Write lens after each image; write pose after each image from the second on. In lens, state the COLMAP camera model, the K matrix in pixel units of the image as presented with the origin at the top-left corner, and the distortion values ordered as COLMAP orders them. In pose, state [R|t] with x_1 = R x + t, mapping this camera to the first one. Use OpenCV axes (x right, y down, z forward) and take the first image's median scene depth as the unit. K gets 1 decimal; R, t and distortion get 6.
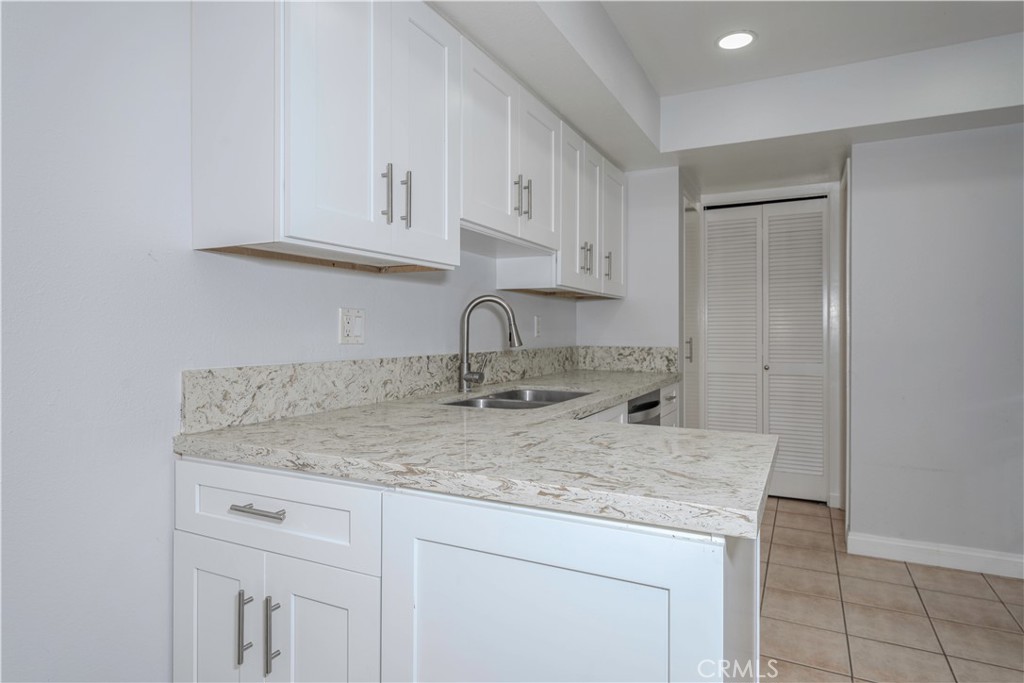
lens RADIAL K [[604.8, 0, 503.0], [0, 604.8, 331.7], [0, 0, 1]] dist [0.020884, -0.001104]
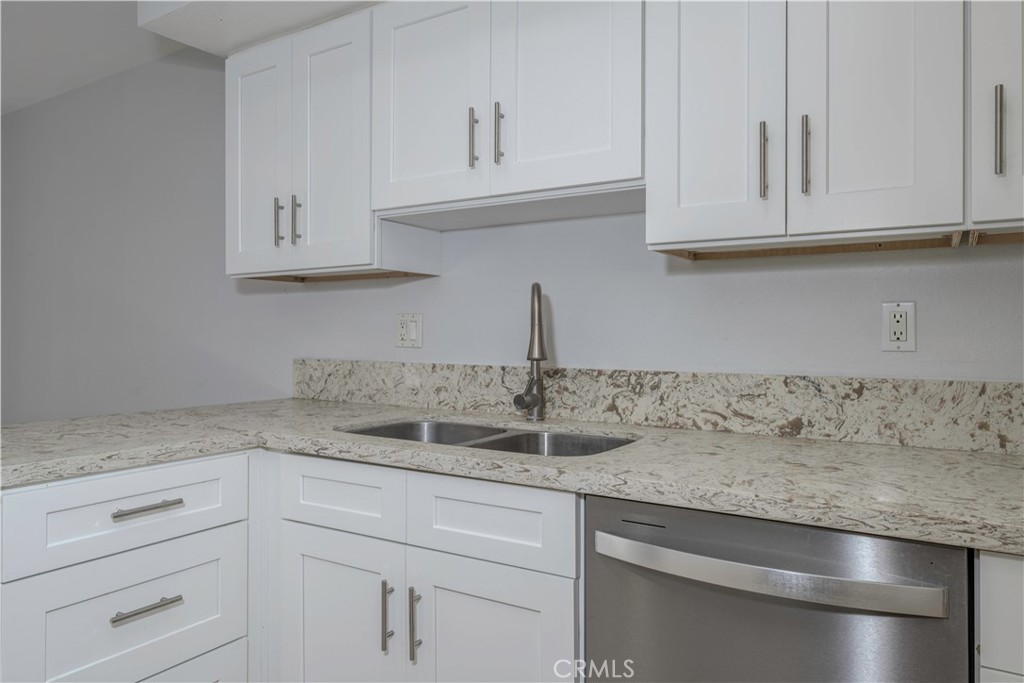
lens RADIAL K [[693.1, 0, 505.1], [0, 693.1, 331.2], [0, 0, 1]] dist [0.002130, 0.002406]
pose [[-0.107929, -0.001407, -0.994158, 0.693037], [-0.002681, 0.999996, -0.001124, -0.004979], [0.994155, 0.002544, -0.107932, 0.964062]]
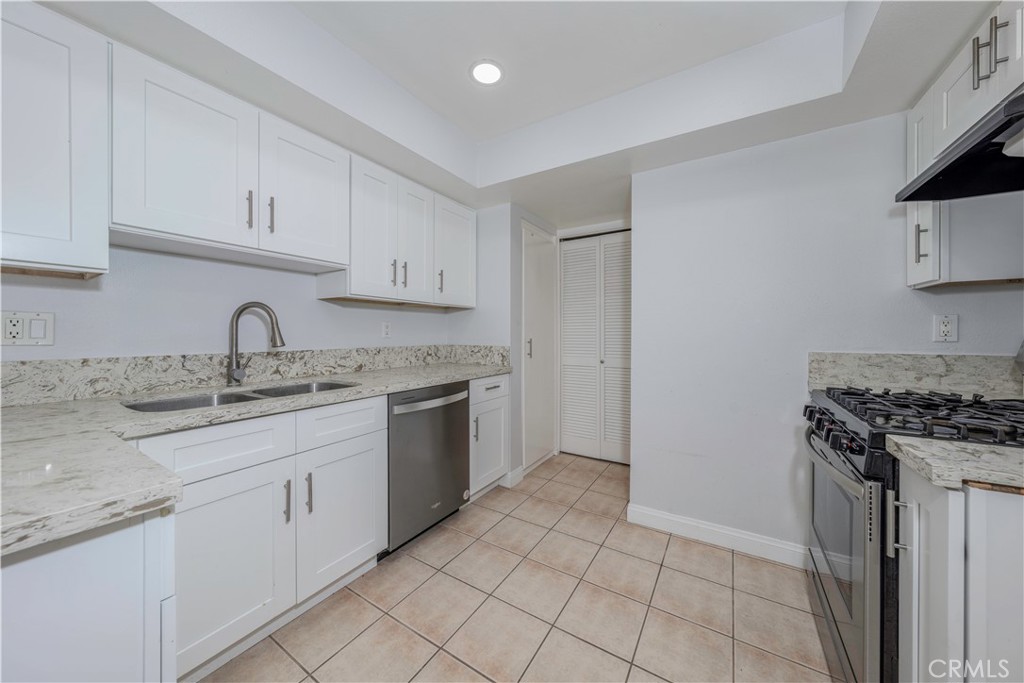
lens RADIAL K [[354.9, 0, 511.7], [0, 354.9, 335.8], [0, 0, 1]] dist [-0.002146, -0.000006]
pose [[0.995223, 0.000160, -0.097632, 0.482967], [0.000329, 0.999987, 0.004996, 0.000627], [0.097631, -0.005004, 0.995210, 0.350158]]
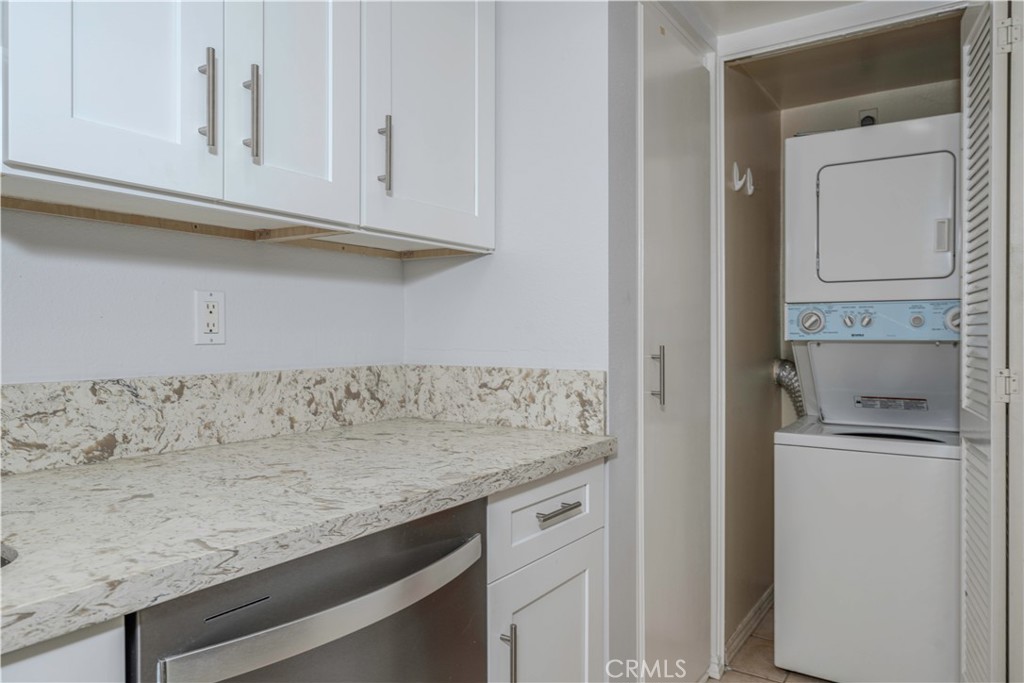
lens RADIAL K [[693.1, 0, 512.3], [0, 693.1, 344.5], [0, 0, 1]] dist [0.002130, 0.002406]
pose [[0.992192, 0.001229, -0.124715, 0.376485], [0.000345, 0.999921, 0.012604, 0.003775], [0.124721, -0.012548, 0.992113, 0.719749]]
